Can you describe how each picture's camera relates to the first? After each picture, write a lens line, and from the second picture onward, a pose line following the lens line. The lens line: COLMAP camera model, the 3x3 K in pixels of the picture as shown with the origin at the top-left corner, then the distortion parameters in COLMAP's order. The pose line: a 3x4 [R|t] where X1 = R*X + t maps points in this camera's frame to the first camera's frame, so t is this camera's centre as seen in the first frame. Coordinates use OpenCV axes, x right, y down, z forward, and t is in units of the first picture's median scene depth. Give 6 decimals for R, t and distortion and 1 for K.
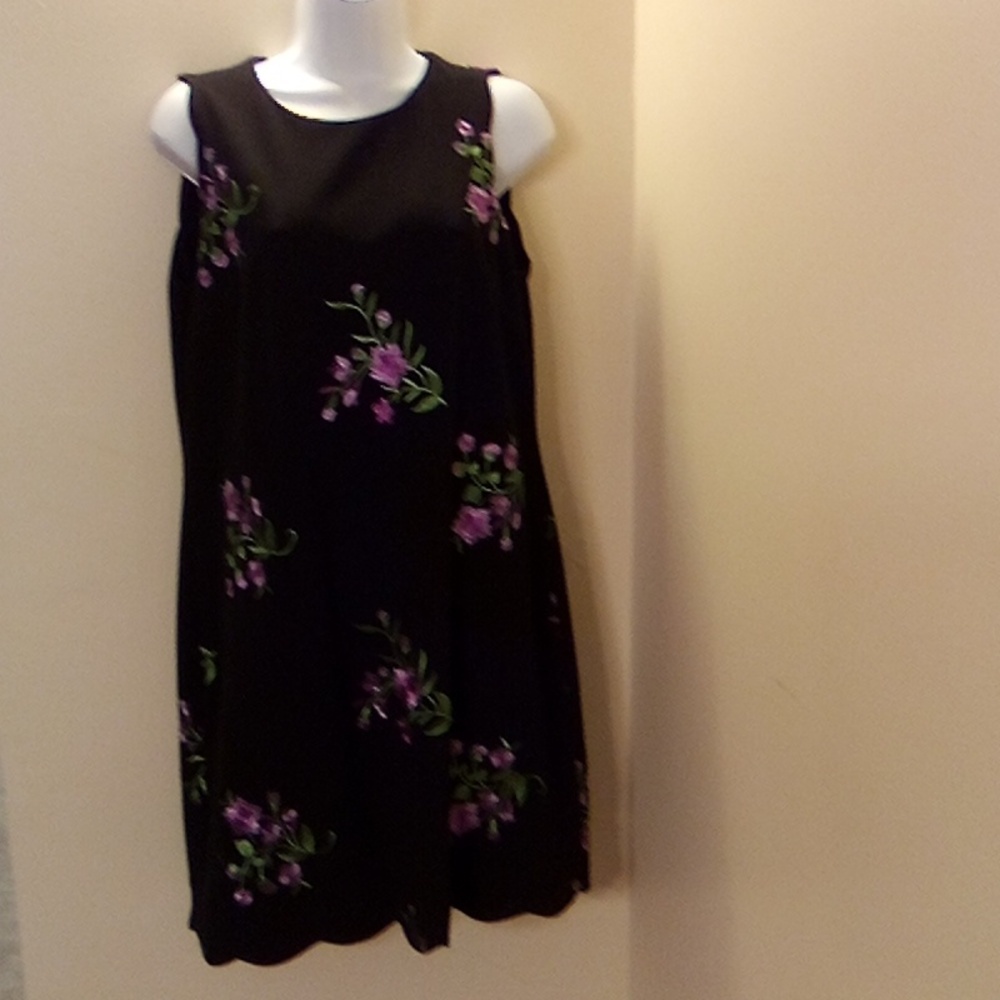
lens RADIAL K [[1295.9, 0, 500.0], [0, 1295.9, 500.0], [0, 0, 1]] dist [0.029549, -0.037507]
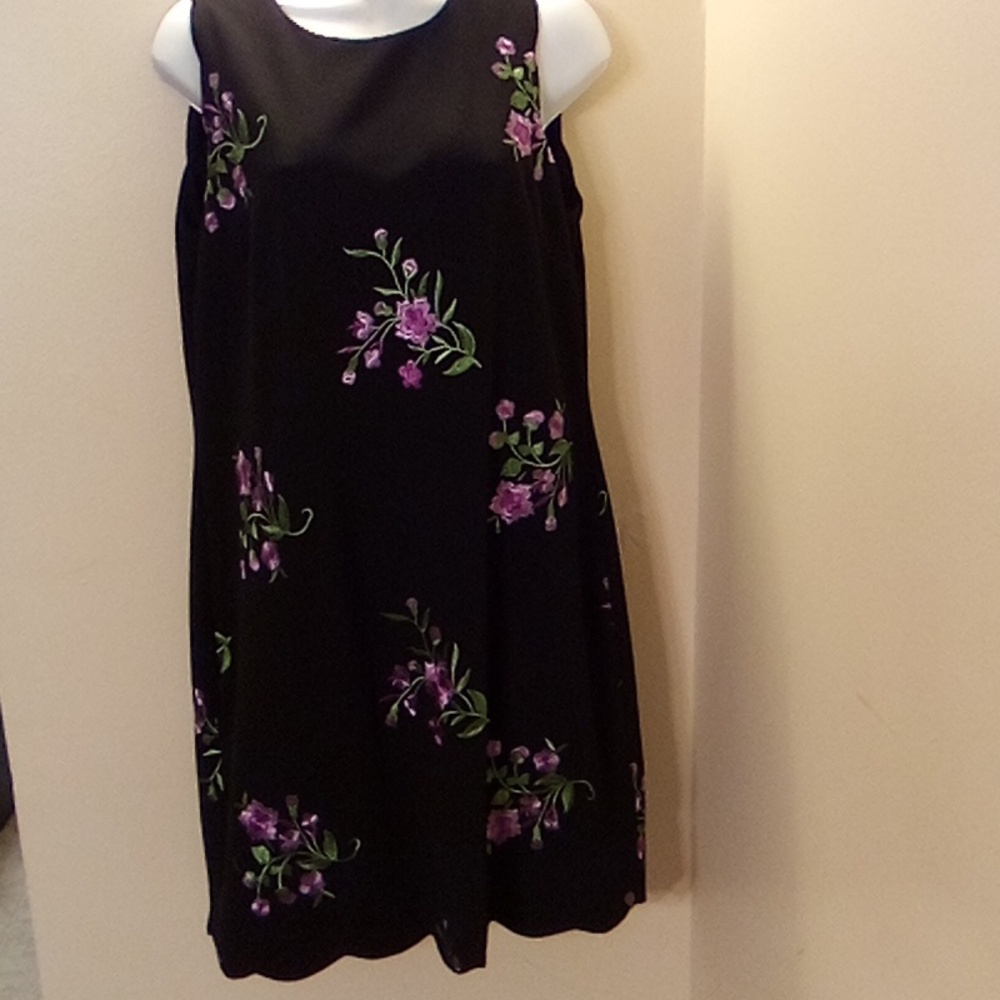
lens RADIAL K [[1295.9, 0, 500.0], [0, 1295.9, 500.0], [0, 0, 1]] dist [0.029549, -0.037507]
pose [[0.998087, 0.007116, -0.061415, 0.024573], [-0.004343, 0.998971, 0.045153, -0.022044], [0.061673, -0.044800, 0.997090, 0.117621]]
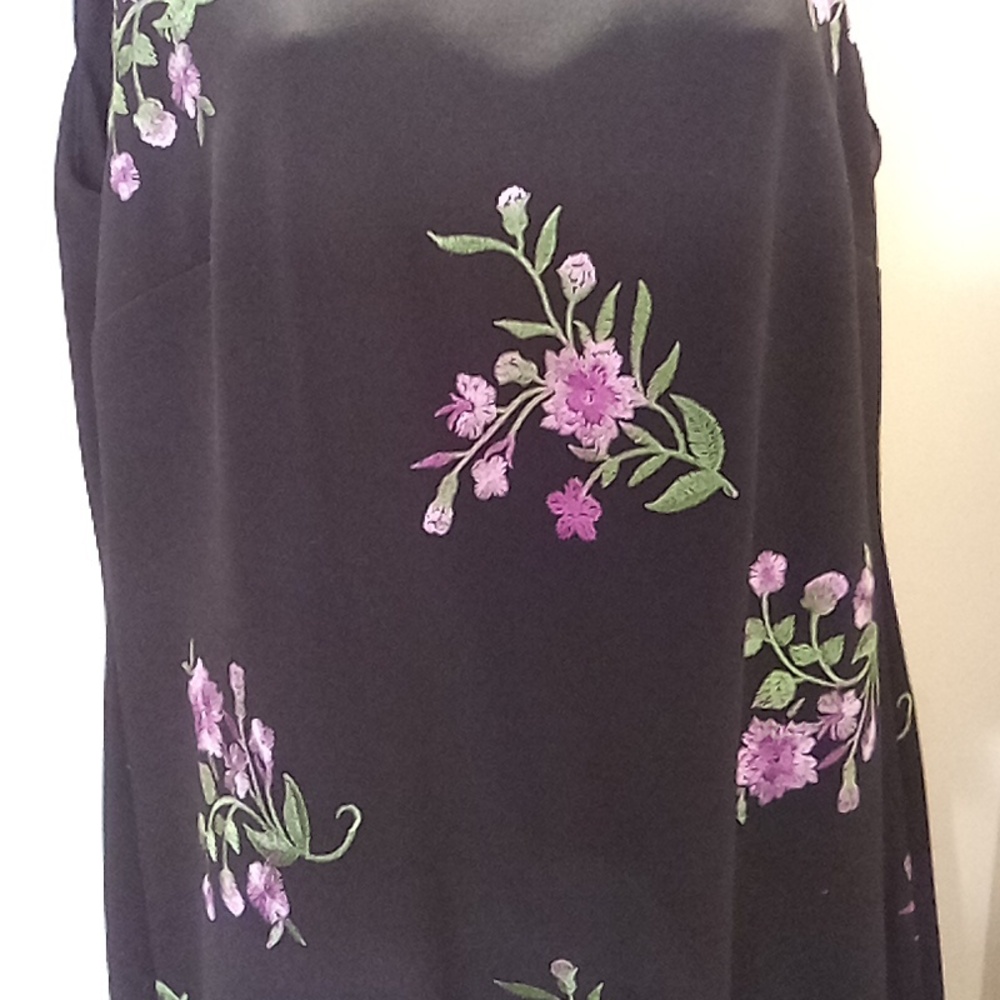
lens RADIAL K [[1295.9, 0, 500.0], [0, 1295.9, 500.0], [0, 0, 1]] dist [0.029549, -0.037507]
pose [[0.999536, -0.008009, -0.029400, -0.097218], [0.010034, 0.997539, 0.069396, -0.095420], [0.028771, -0.069659, 0.997156, 0.580854]]
